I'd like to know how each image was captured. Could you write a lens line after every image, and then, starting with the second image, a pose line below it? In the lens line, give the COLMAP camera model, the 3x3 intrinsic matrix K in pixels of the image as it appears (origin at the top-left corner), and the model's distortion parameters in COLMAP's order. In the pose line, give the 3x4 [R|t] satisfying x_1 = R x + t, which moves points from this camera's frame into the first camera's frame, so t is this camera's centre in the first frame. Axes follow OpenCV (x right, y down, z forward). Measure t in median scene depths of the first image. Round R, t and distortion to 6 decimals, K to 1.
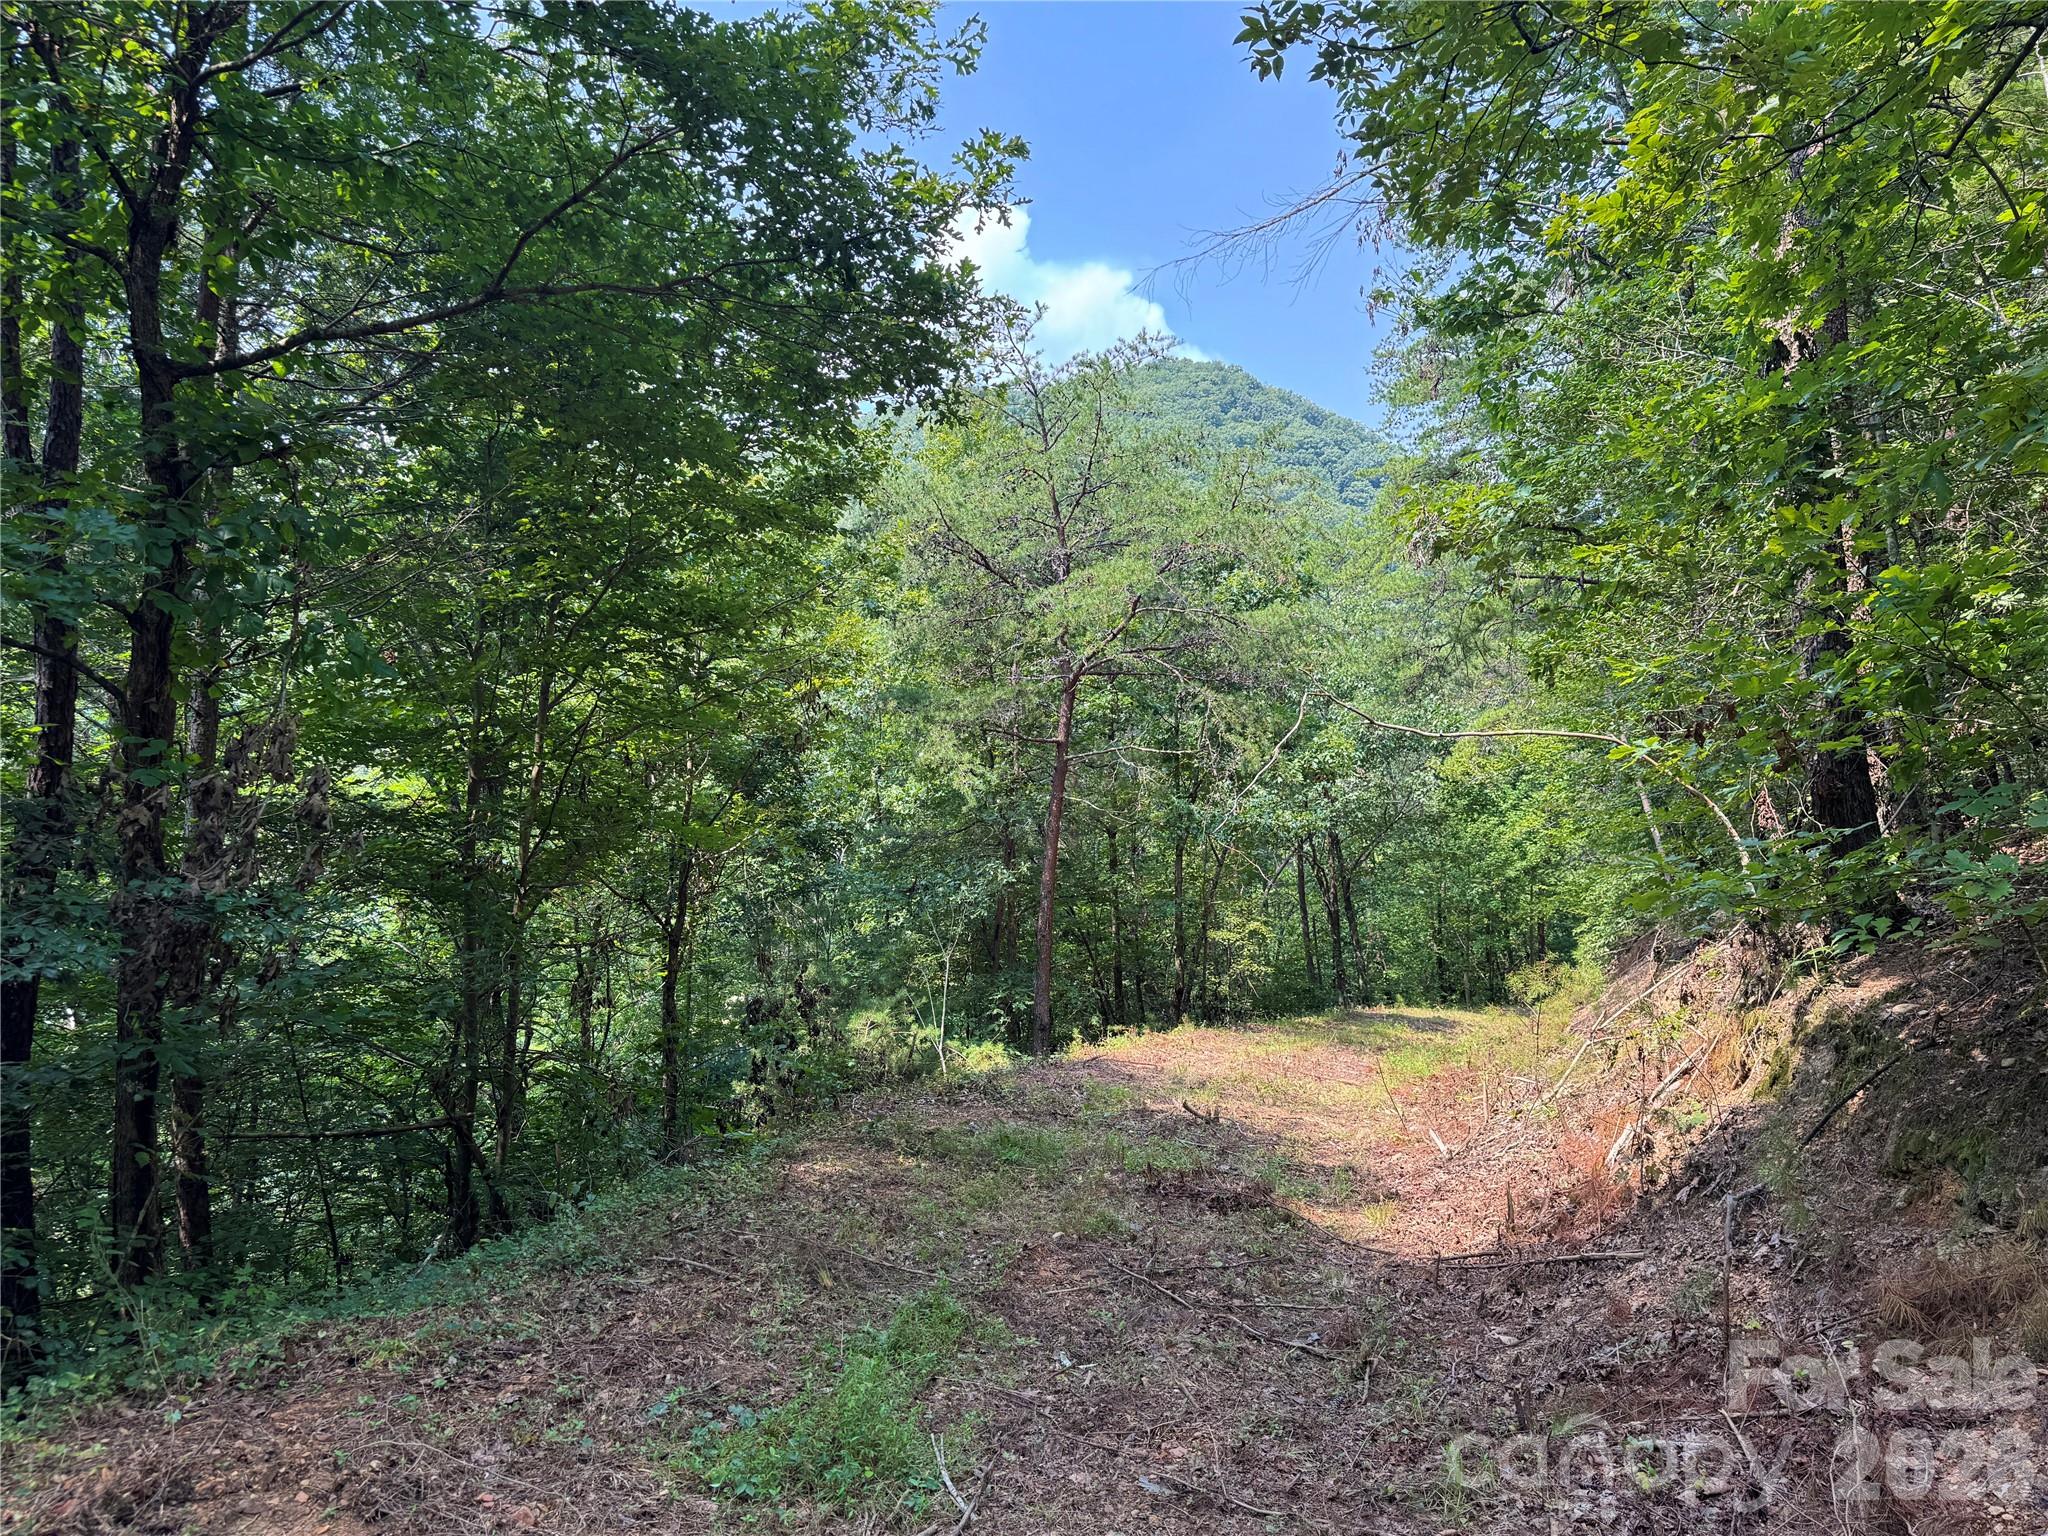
lens RADIAL K [[1478.2, 0, 1020.7], [0, 1478.2, 772.8], [0, 0, 1]] dist [0.059104, 0.000266]
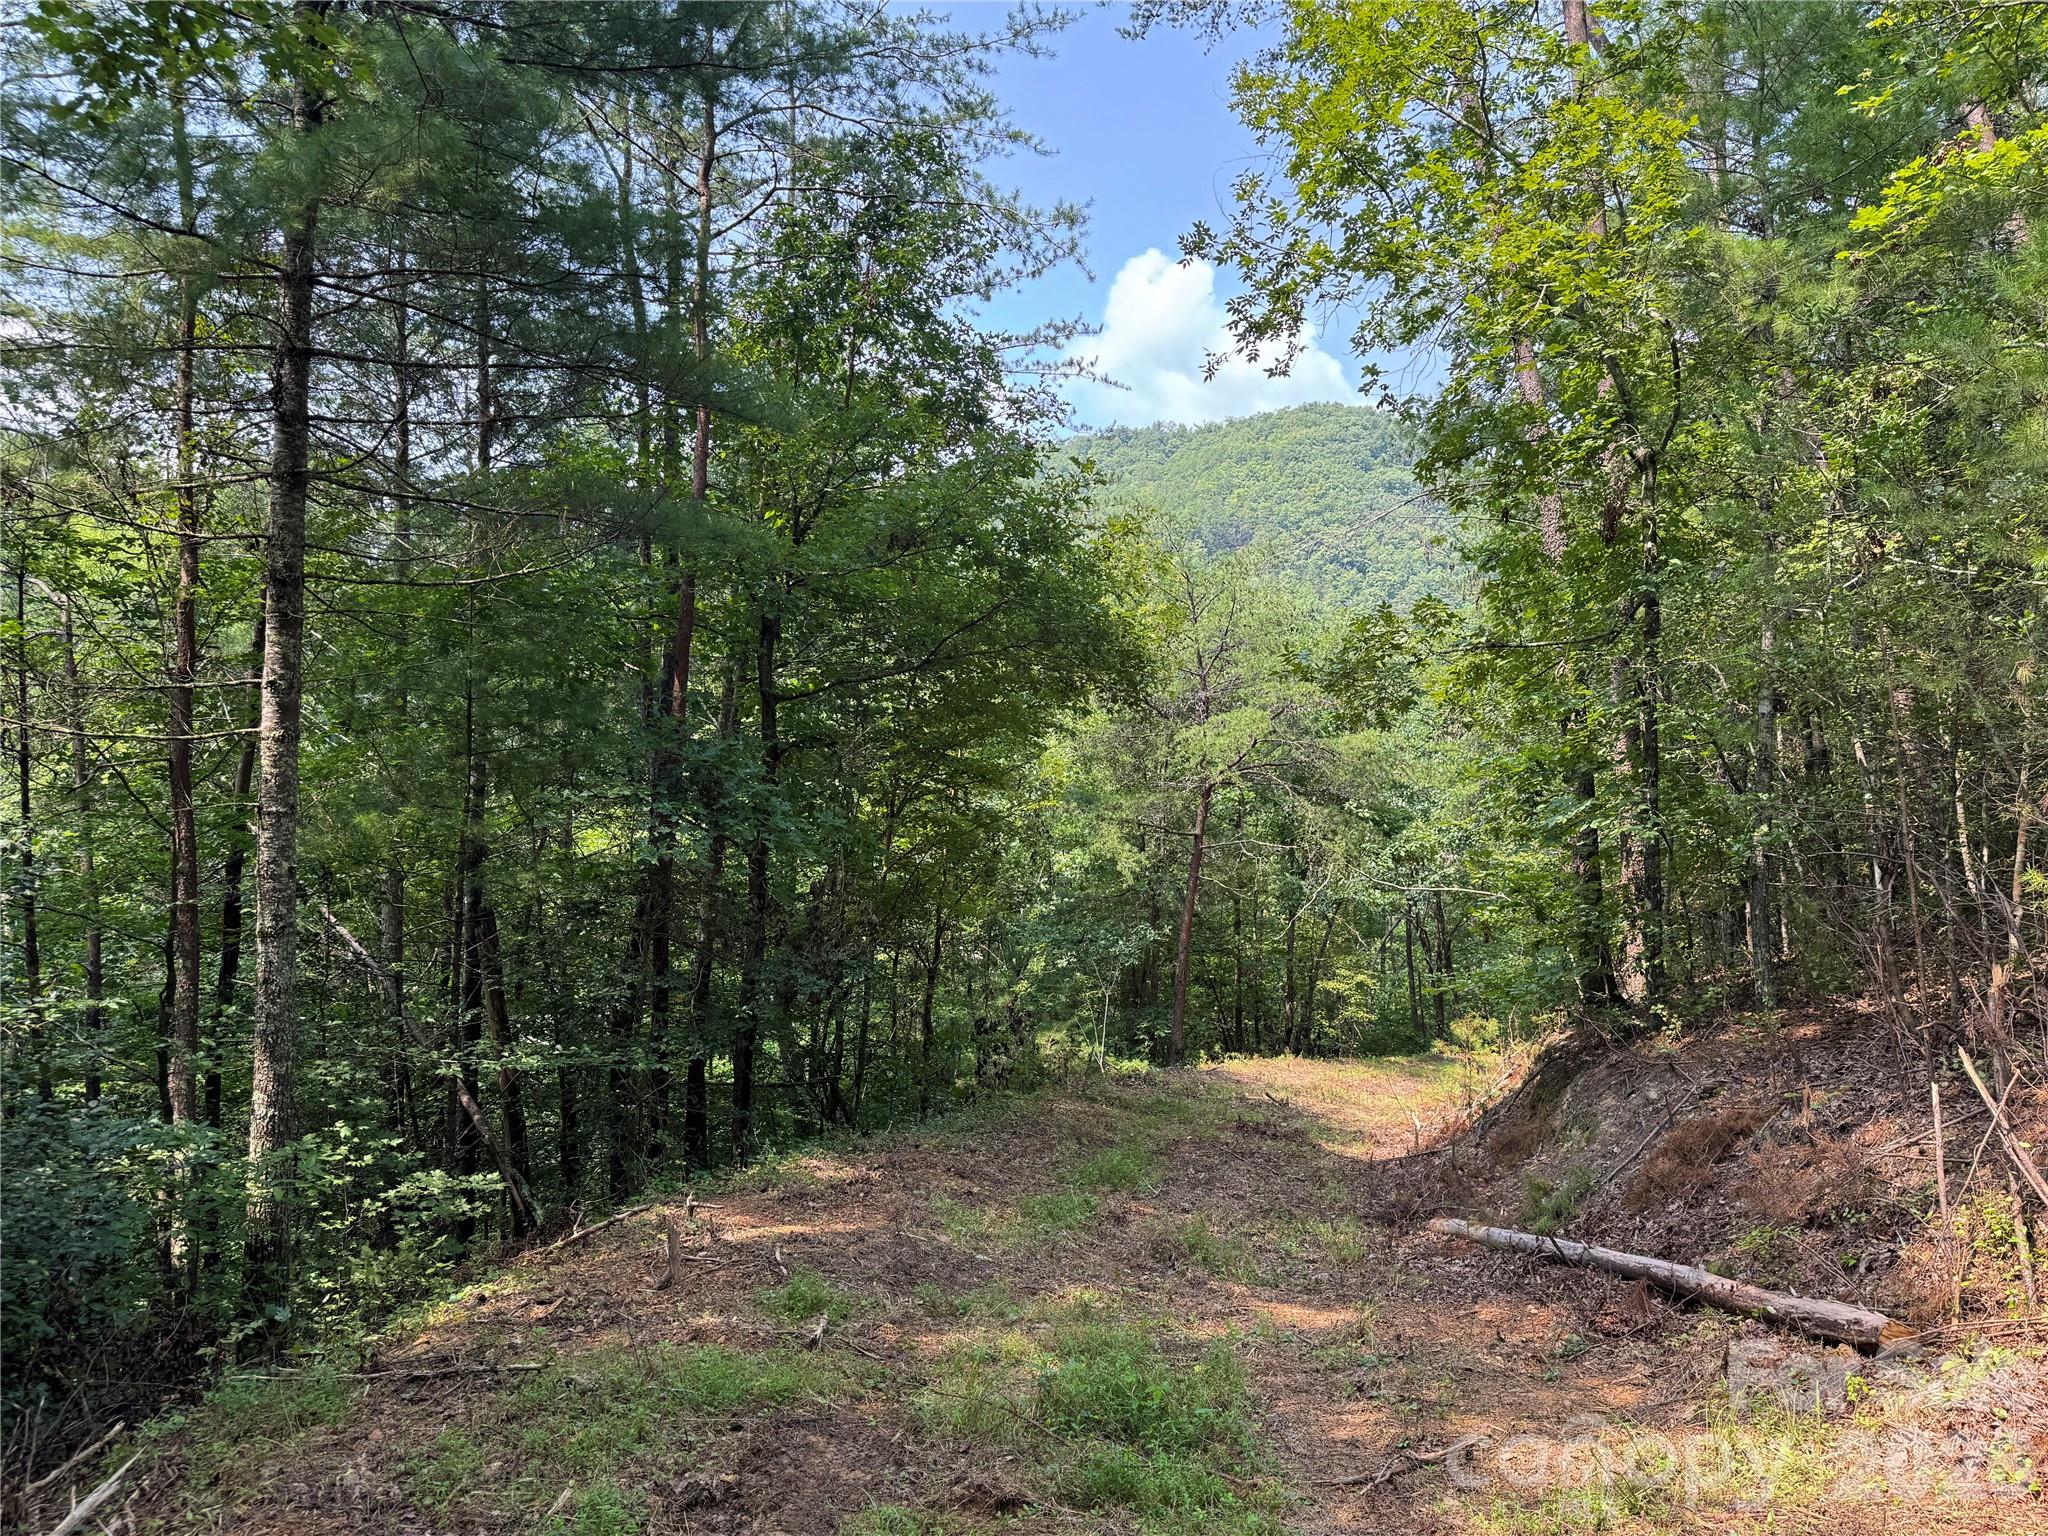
lens RADIAL K [[1478.2, 0, 1022.0], [0, 1478.2, 769.1], [0, 0, 1]] dist [0.059104, 0.000266]
pose [[0.995294, 0.033477, -0.090931, -0.010991], [-0.035677, 0.999106, -0.022670, -0.043909], [0.090090, 0.025808, 0.995599, -0.332274]]
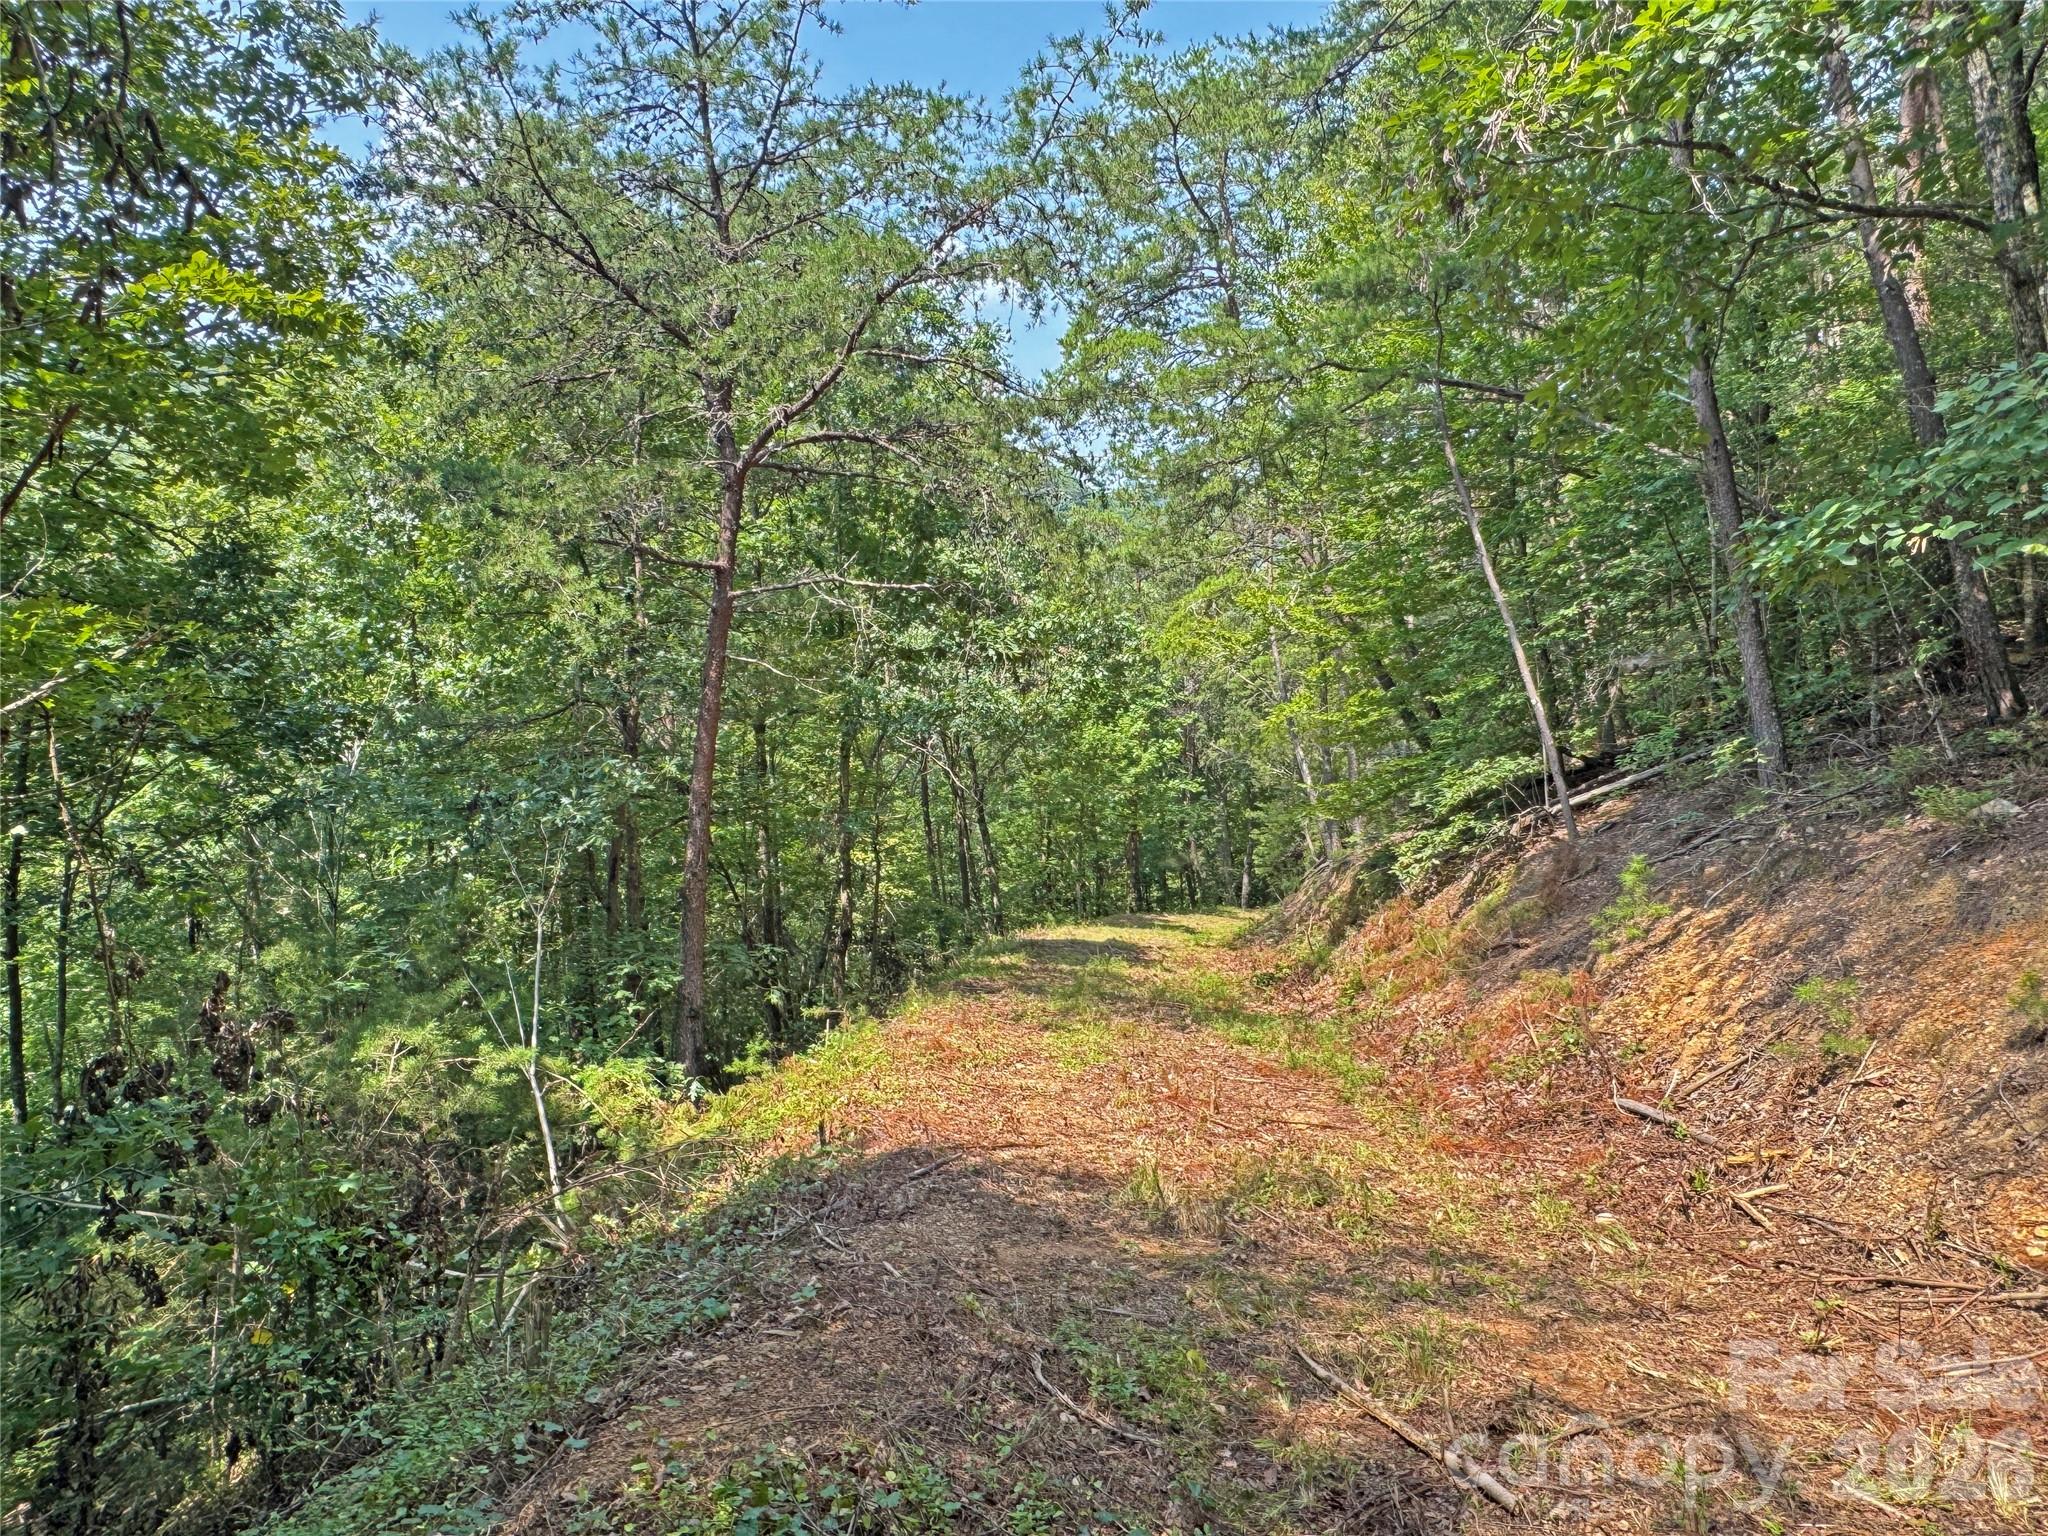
lens RADIAL K [[1371.1, 0, 1029.9], [0, 1371.1, 767.2], [0, 0, 1]] dist [-0.010921, -0.001502]
pose [[0.948470, -0.011855, 0.316646, -0.034648], [-0.004094, 0.998758, 0.049658, 0.034524], [-0.316841, -0.048395, 0.947243, 0.397467]]
